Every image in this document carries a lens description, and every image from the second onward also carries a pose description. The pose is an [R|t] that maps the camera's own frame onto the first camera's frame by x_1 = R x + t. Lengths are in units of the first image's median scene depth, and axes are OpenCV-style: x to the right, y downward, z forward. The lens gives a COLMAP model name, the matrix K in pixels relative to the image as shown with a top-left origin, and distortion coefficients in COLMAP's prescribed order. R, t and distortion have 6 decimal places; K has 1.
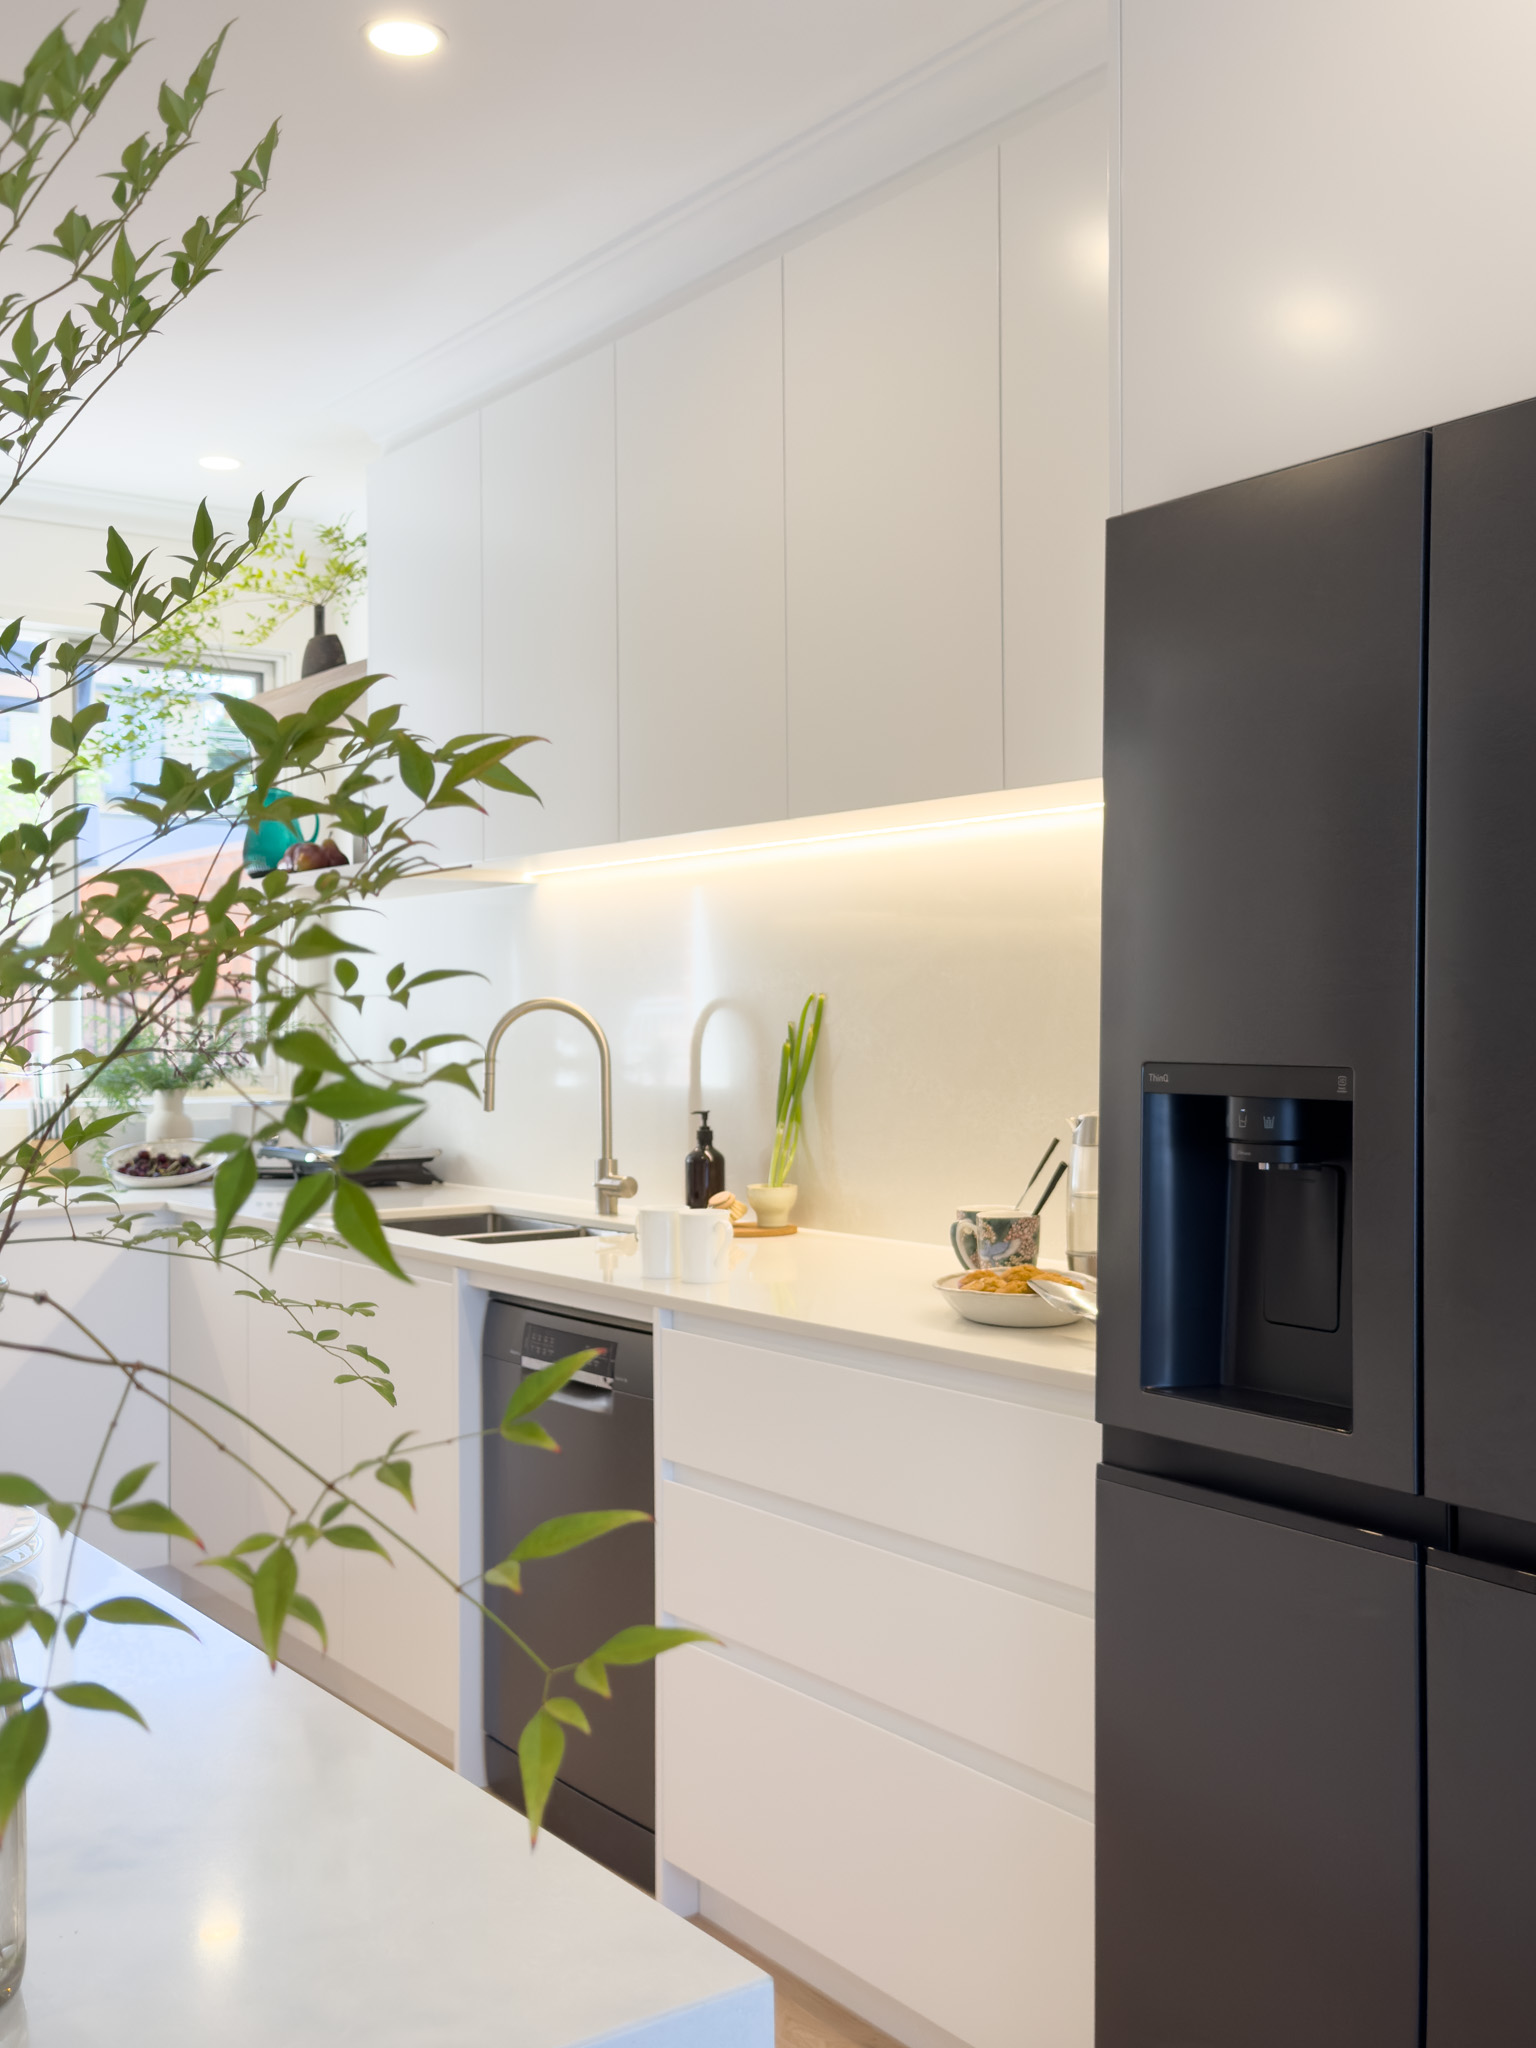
lens RADIAL K [[2070.7, 0, 768.0], [0, 2070.7, 1024.0], [0, 0, 1]] dist [-0.012040, -0.002644]
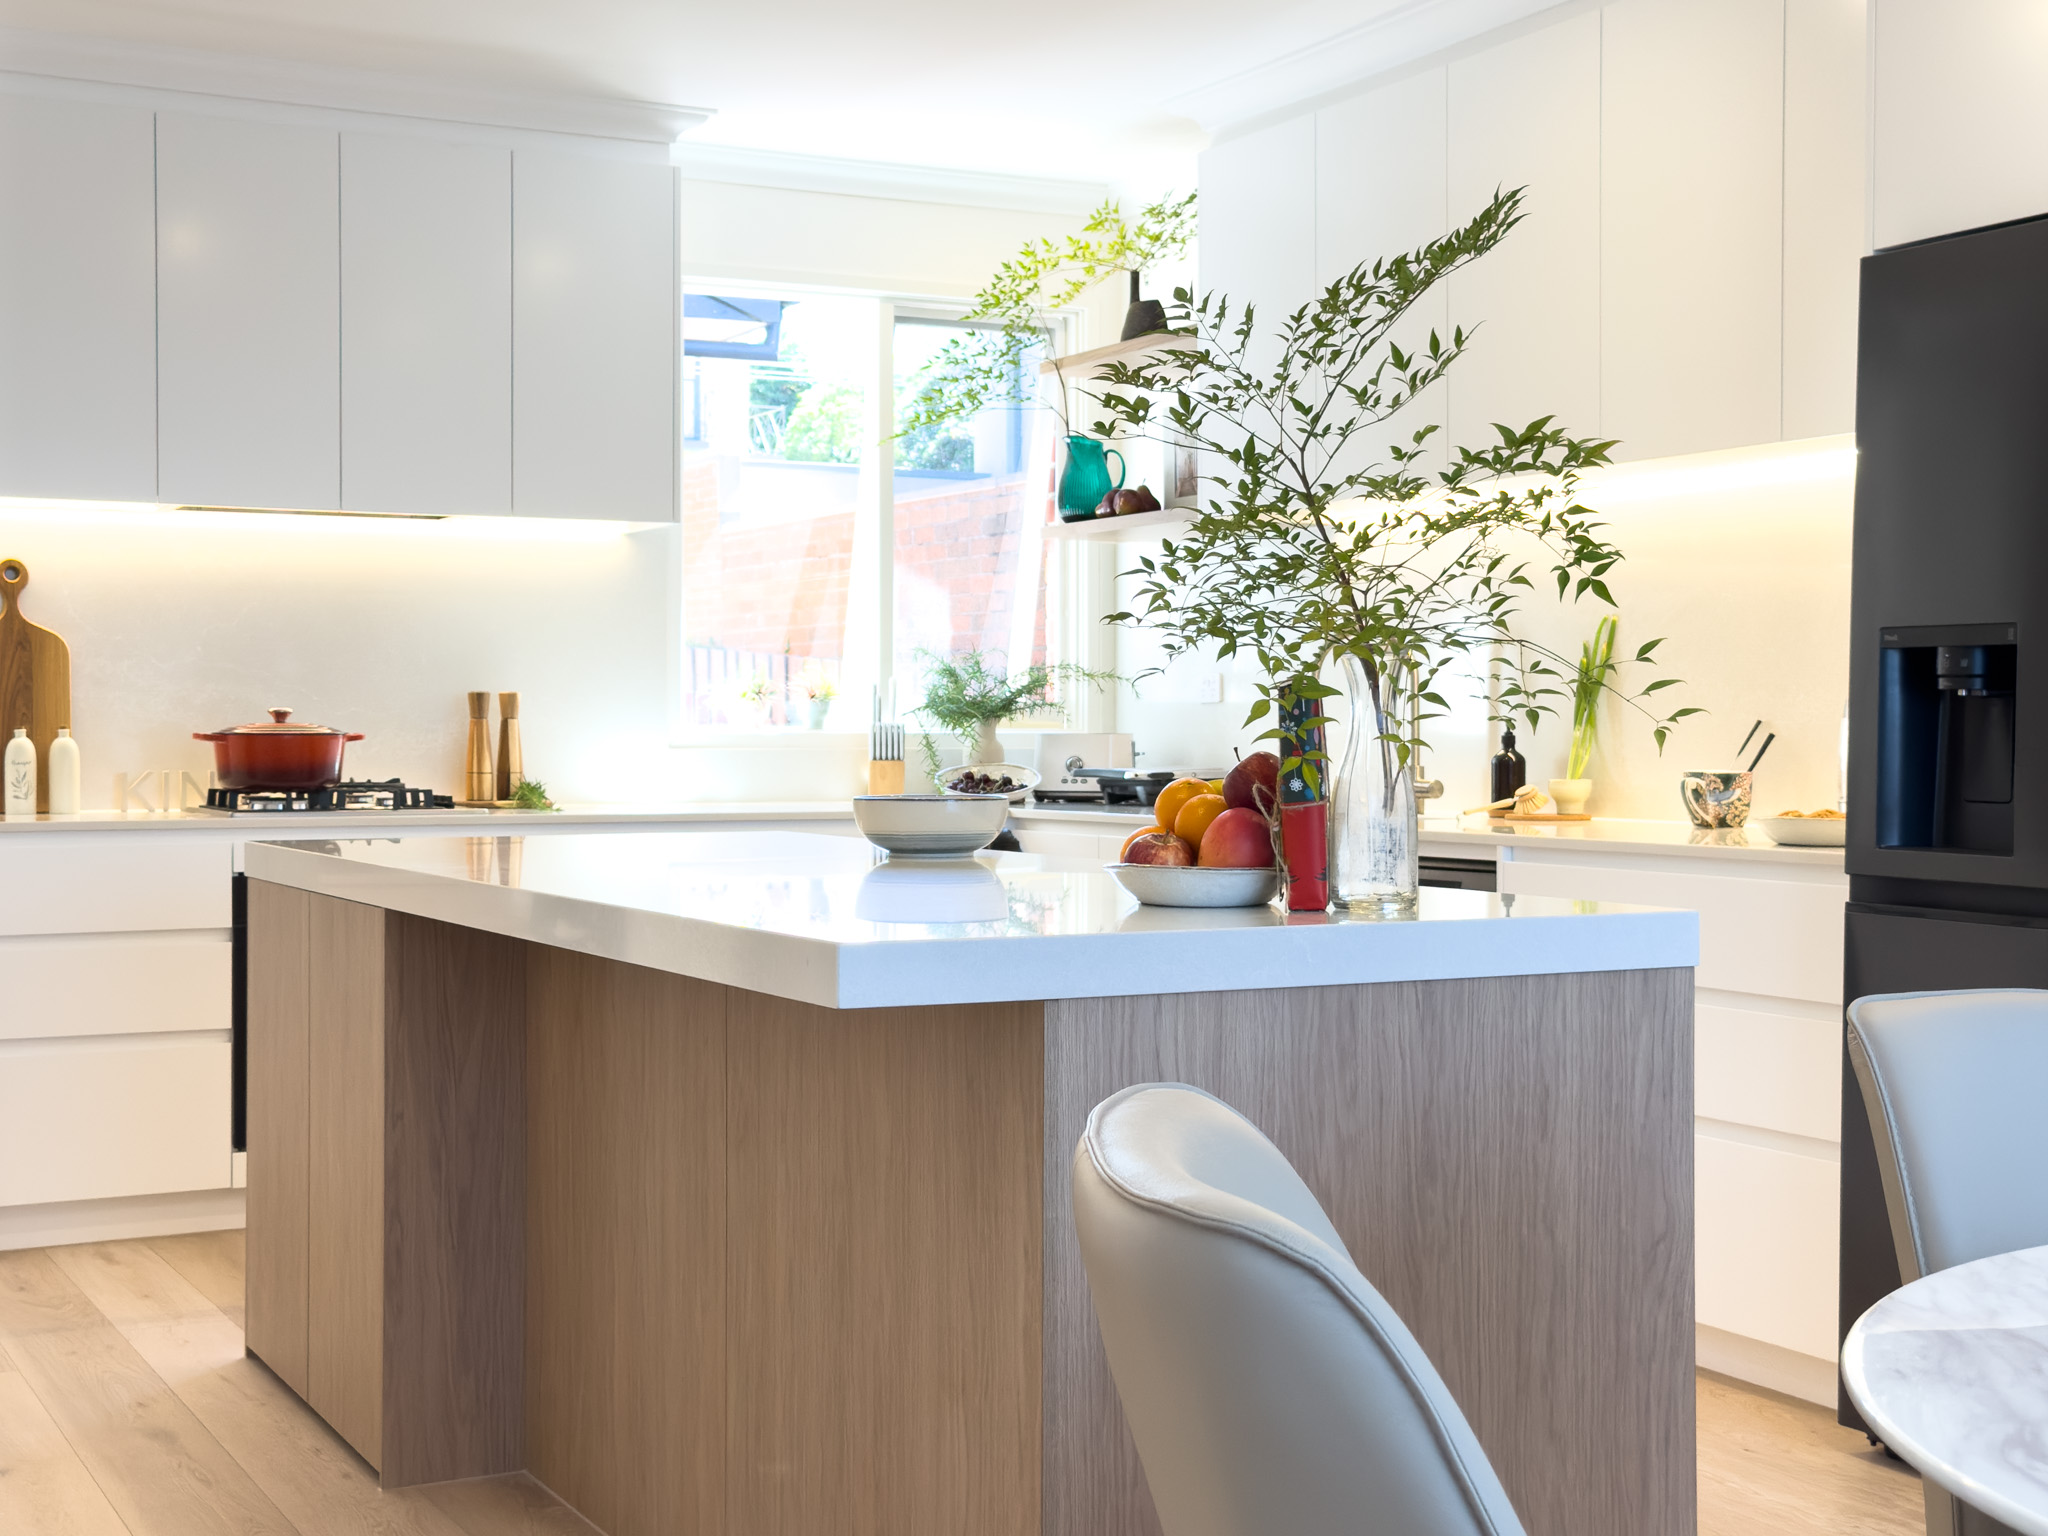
lens RADIAL K [[2786.0, 0, 1025.1], [0, 2786.0, 814.8], [0, 0, 1]] dist [-0.012139, 0.038022]
pose [[0.989753, 0.006561, -0.142637, -0.131502], [-0.002644, 0.999615, 0.027636, 0.093245], [0.142763, -0.026976, 0.989389, -0.998350]]
